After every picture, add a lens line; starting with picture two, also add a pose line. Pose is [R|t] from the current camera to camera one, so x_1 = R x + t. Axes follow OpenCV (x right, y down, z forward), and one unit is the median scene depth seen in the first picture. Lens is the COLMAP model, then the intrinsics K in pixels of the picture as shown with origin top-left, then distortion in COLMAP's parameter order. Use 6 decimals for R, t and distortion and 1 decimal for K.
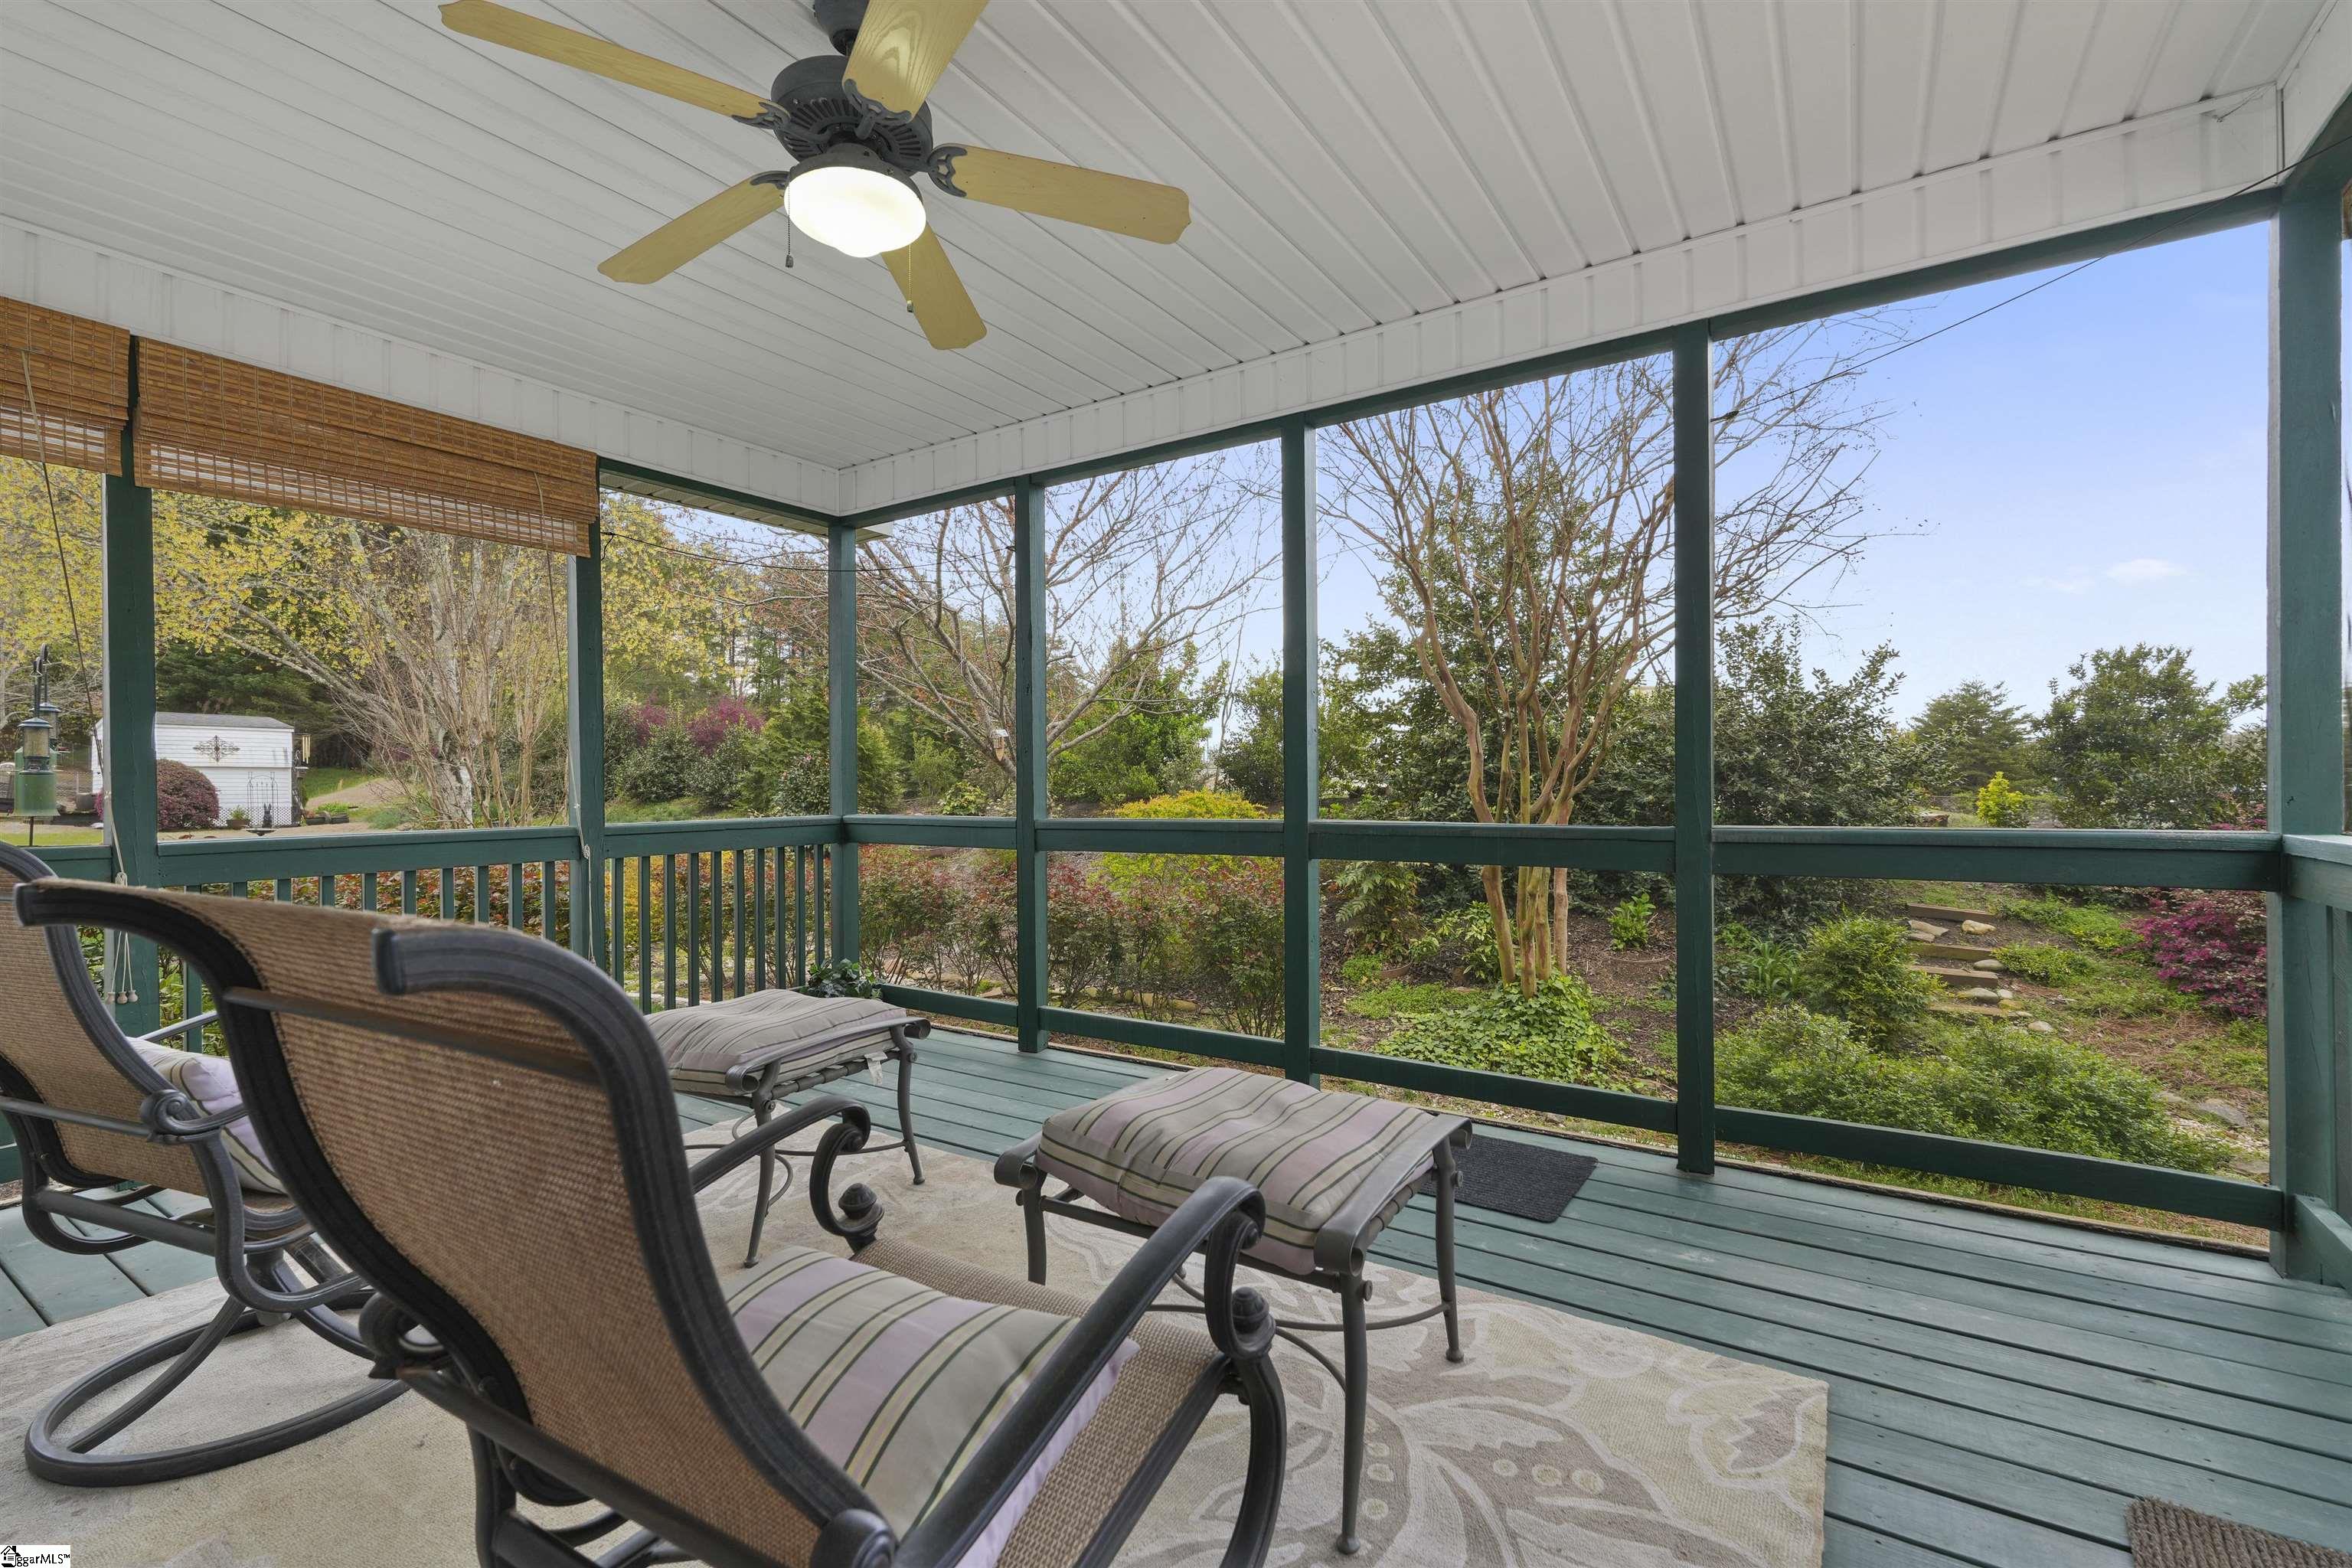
lens RADIAL K [[1021.4, 0, 1182.1], [0, 1021.4, 782.6], [0, 0, 1]] dist [0.002866, -0.000946]
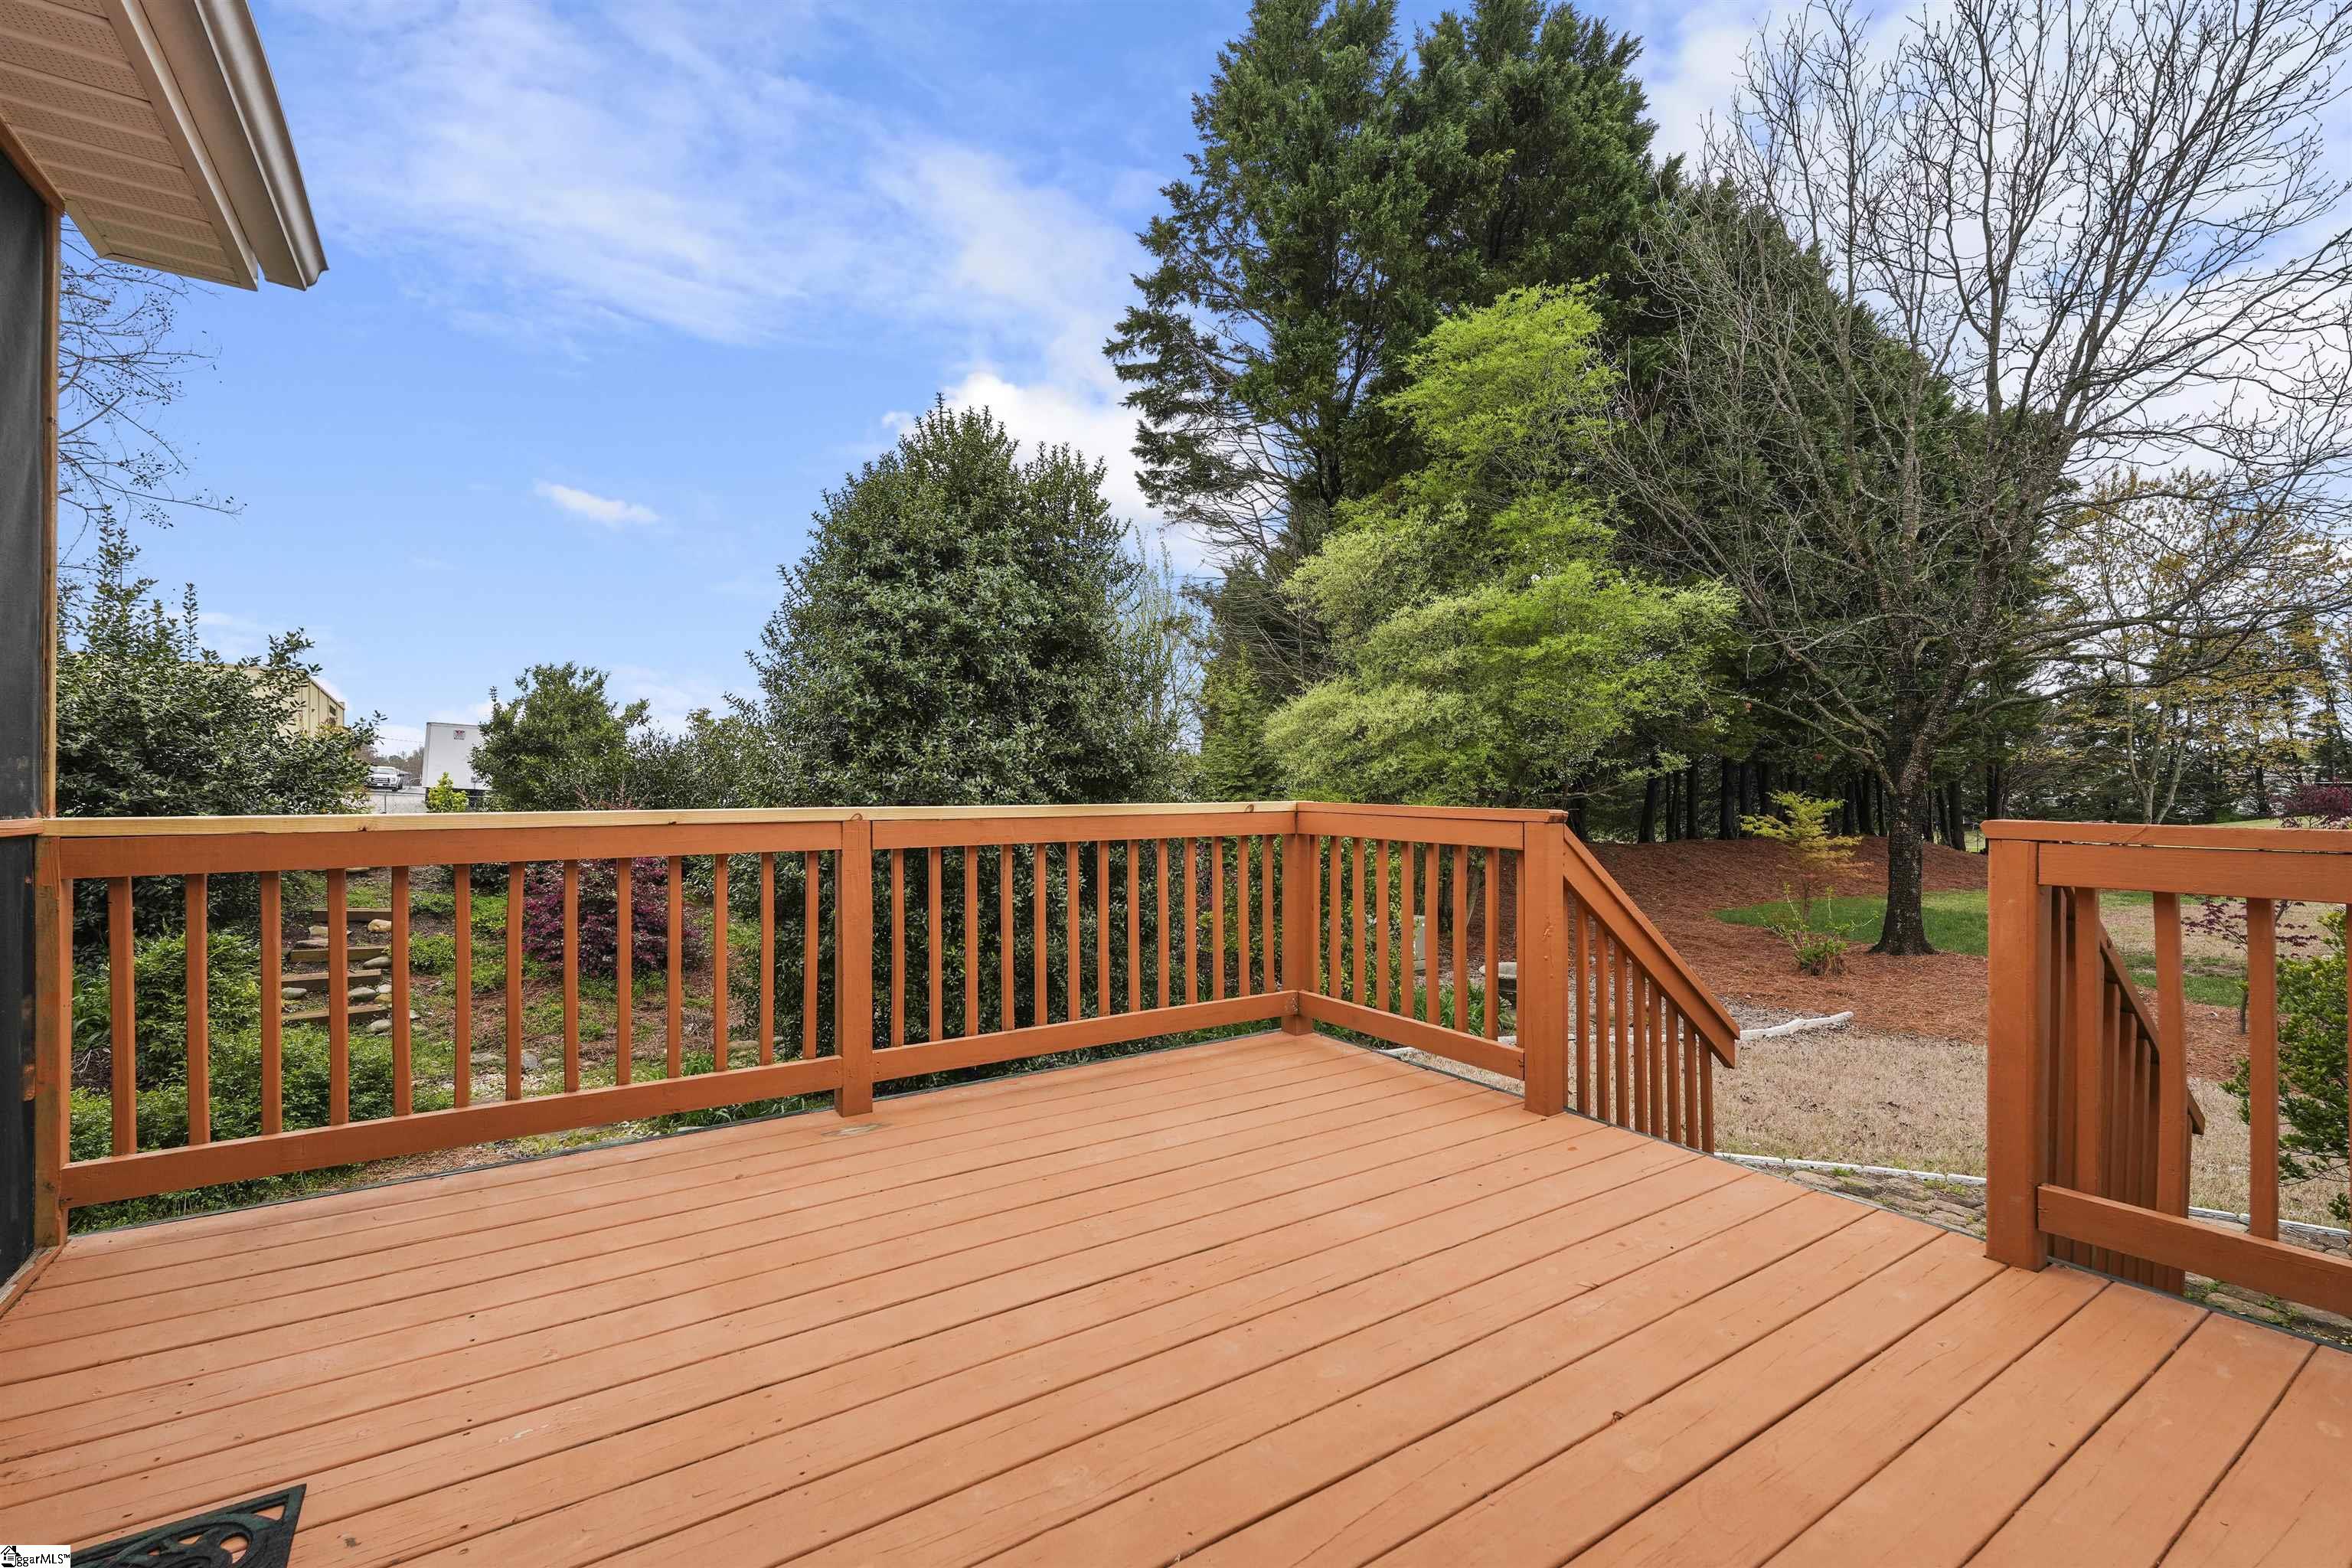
lens RADIAL K [[1021.4, 0, 1170.2], [0, 1021.4, 782.6], [0, 0, 1]] dist [0.002866, -0.000946]
pose [[0.393950, 0.006527, 0.919109, 0.155740], [-0.005762, 0.999973, -0.004631, 0.001187], [-0.919114, -0.003472, 0.393977, -0.106866]]
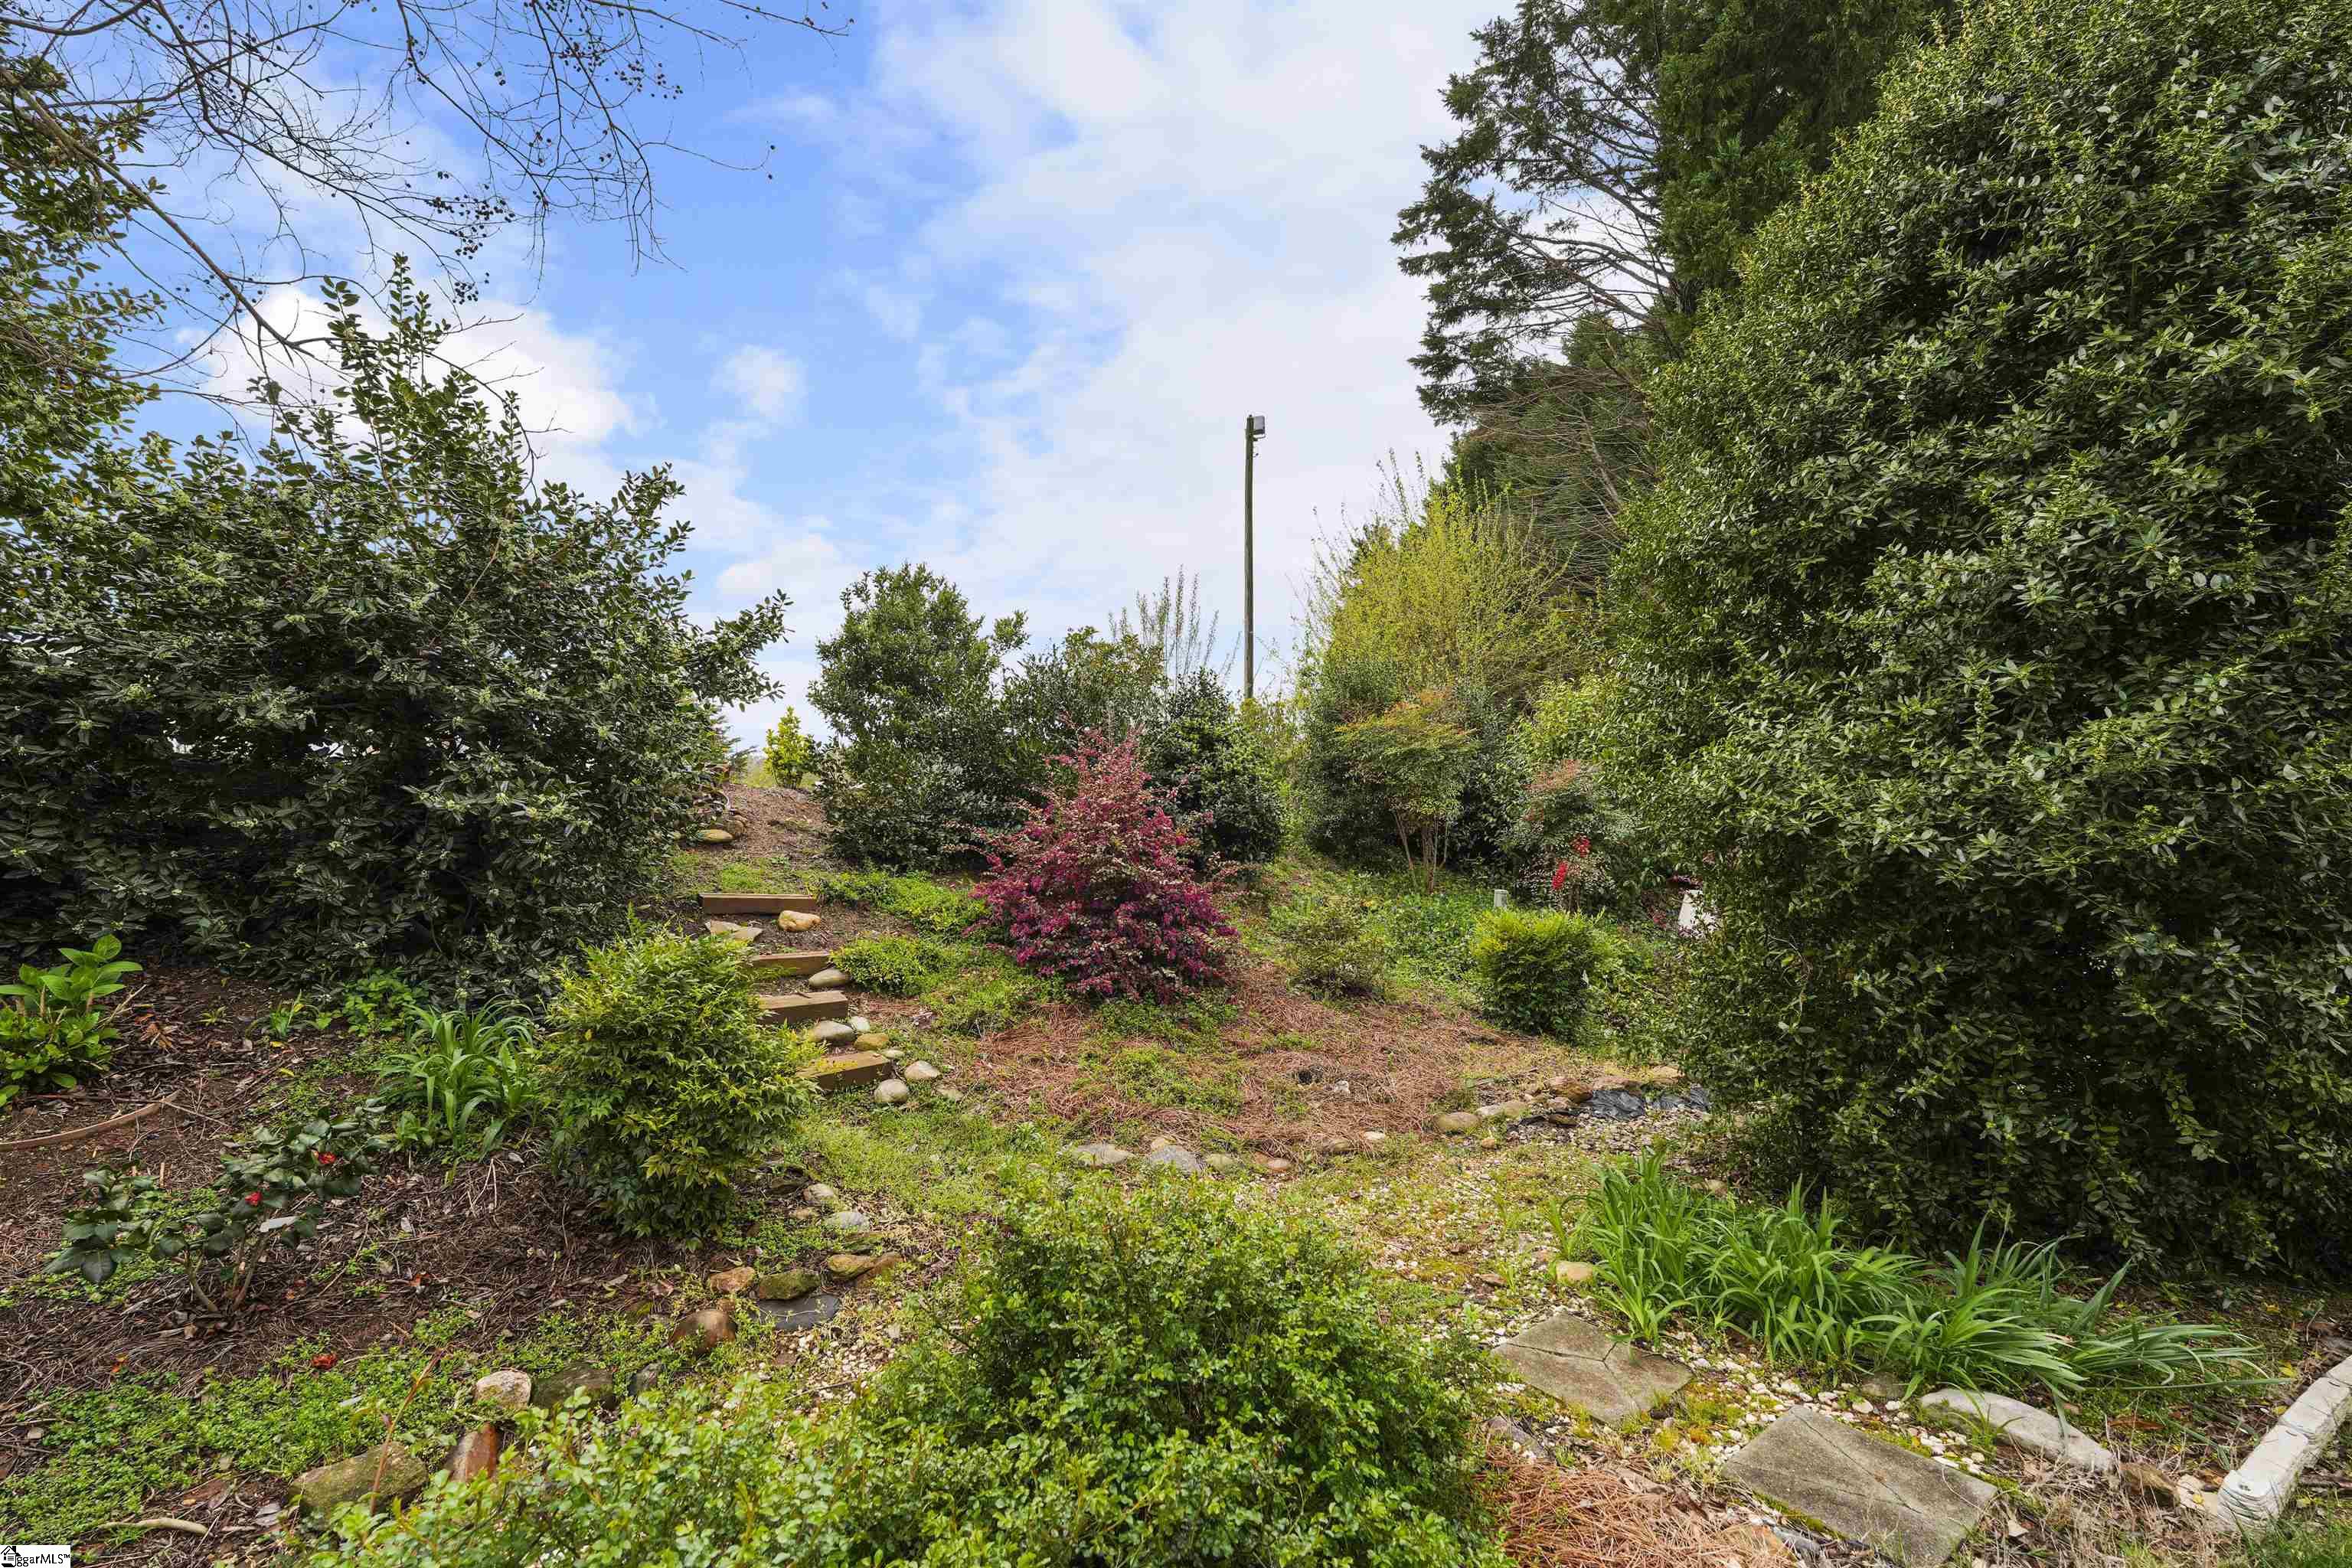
lens RADIAL K [[1021.4, 0, 1174.5], [0, 1021.4, 782.9], [0, 0, 1]] dist [0.002866, -0.000946]
pose [[0.436188, 0.000146, 0.899855, 0.295060], [0.002251, 0.999997, -0.001253, 0.055228], [-0.899853, 0.002572, 0.436187, 0.497862]]
